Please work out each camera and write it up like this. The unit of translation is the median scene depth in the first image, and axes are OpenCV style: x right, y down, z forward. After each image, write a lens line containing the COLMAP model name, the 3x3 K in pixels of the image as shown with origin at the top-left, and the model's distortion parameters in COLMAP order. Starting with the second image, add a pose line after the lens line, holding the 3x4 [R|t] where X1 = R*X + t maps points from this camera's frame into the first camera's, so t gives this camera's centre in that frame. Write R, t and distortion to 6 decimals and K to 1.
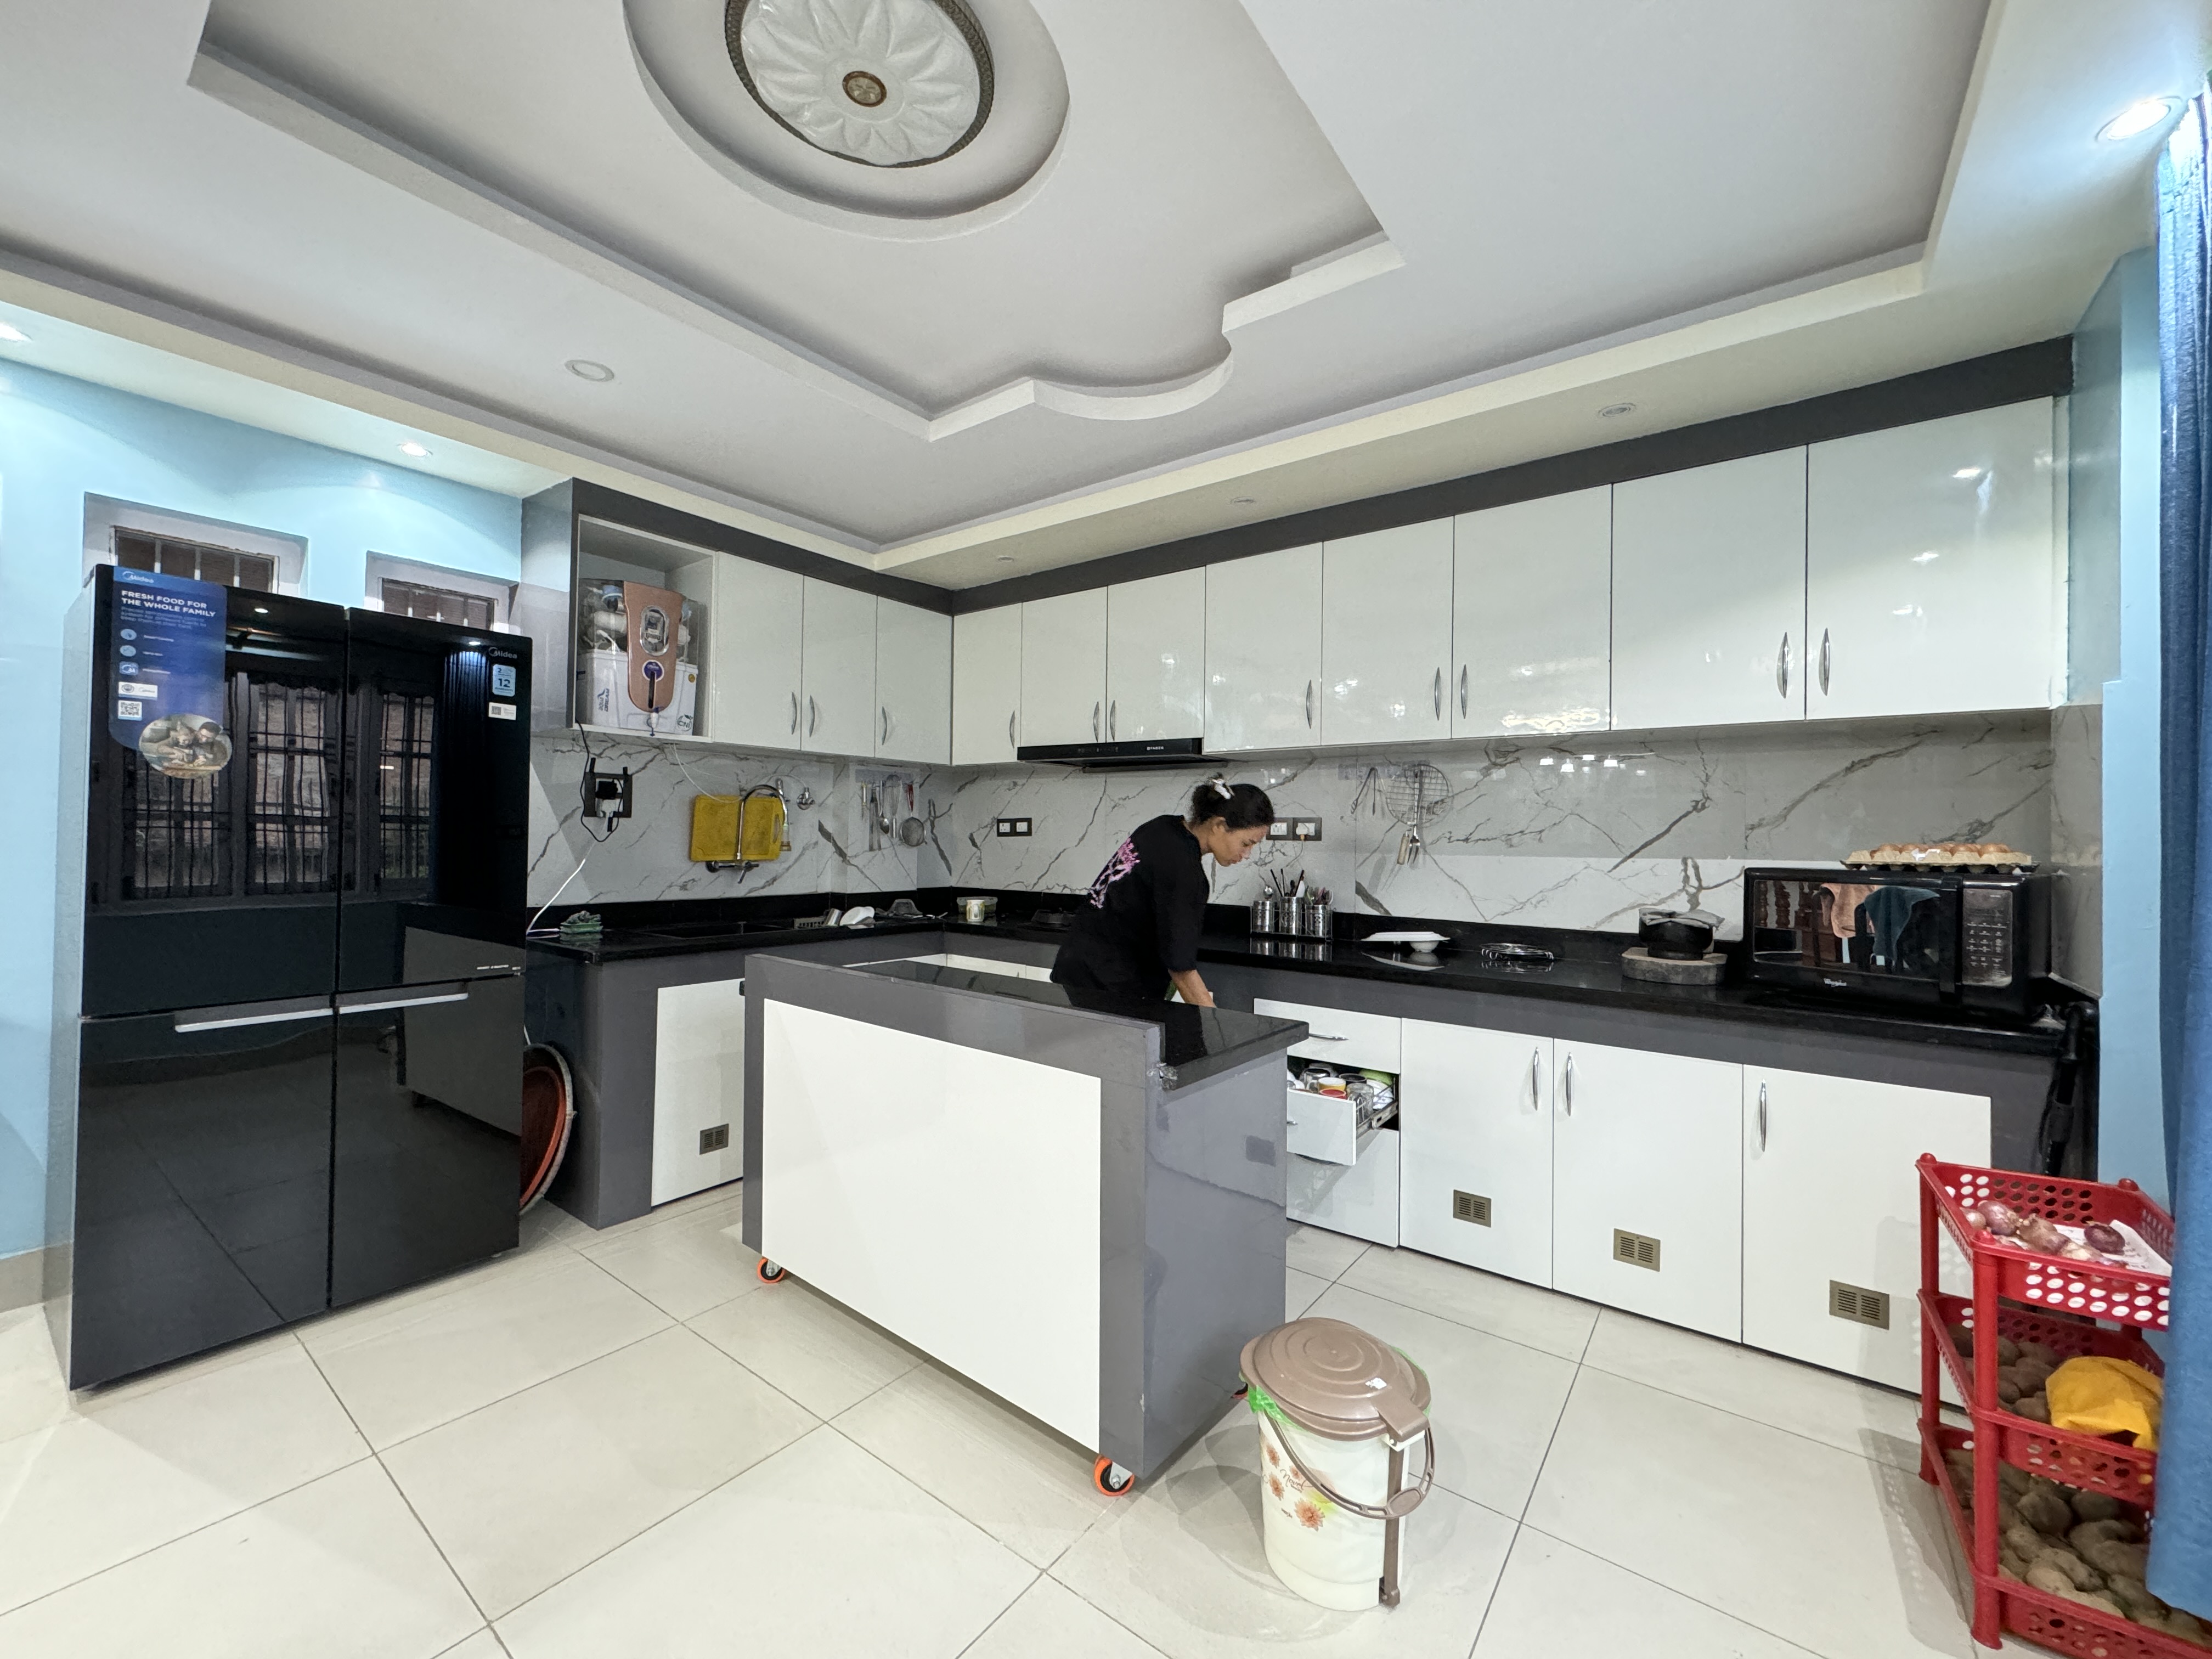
lens RADIAL K [[885.5, 0, 1106.0], [0, 885.5, 829.5], [0, 0, 1]] dist [0.000976, -0.008143]
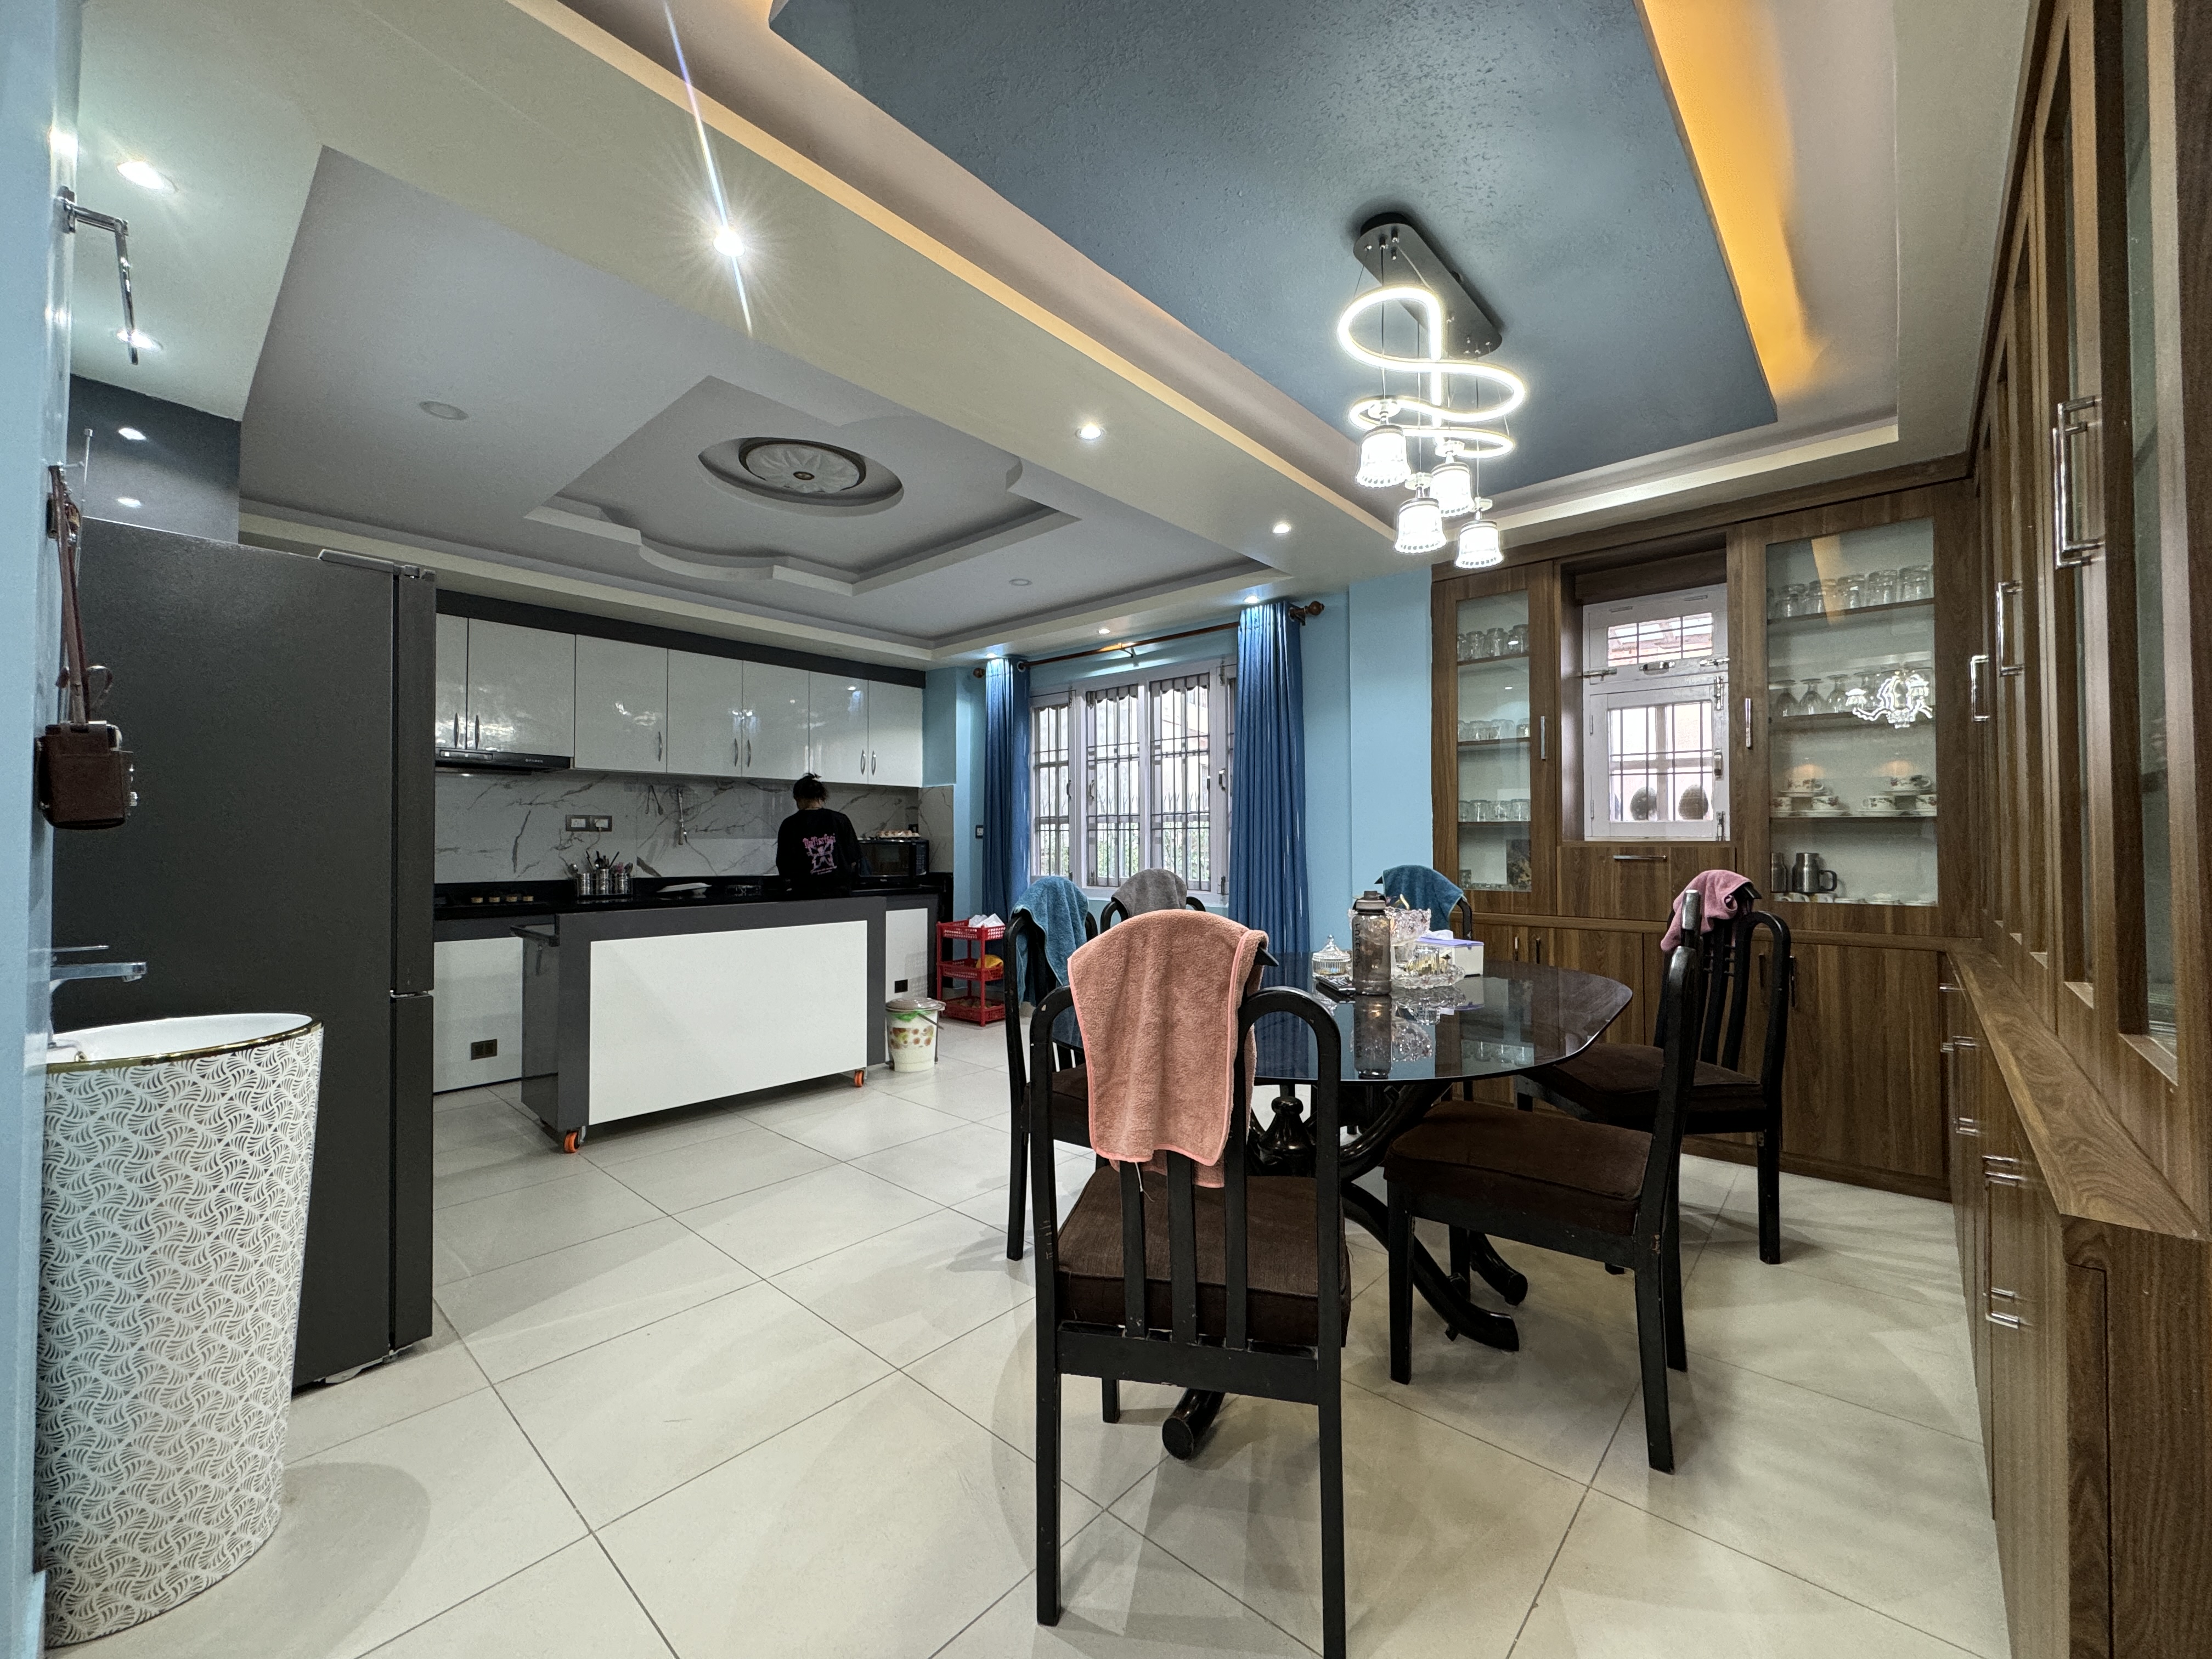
lens RADIAL K [[885.5, 0, 1106.0], [0, 885.5, 829.5], [0, 0, 1]] dist [0.000976, -0.008143]
pose [[0.075561, -0.005780, 0.997124, -1.332533], [-0.006306, 0.999960, 0.006274, -0.005598], [-0.997121, -0.006762, 0.075521, 0.063124]]
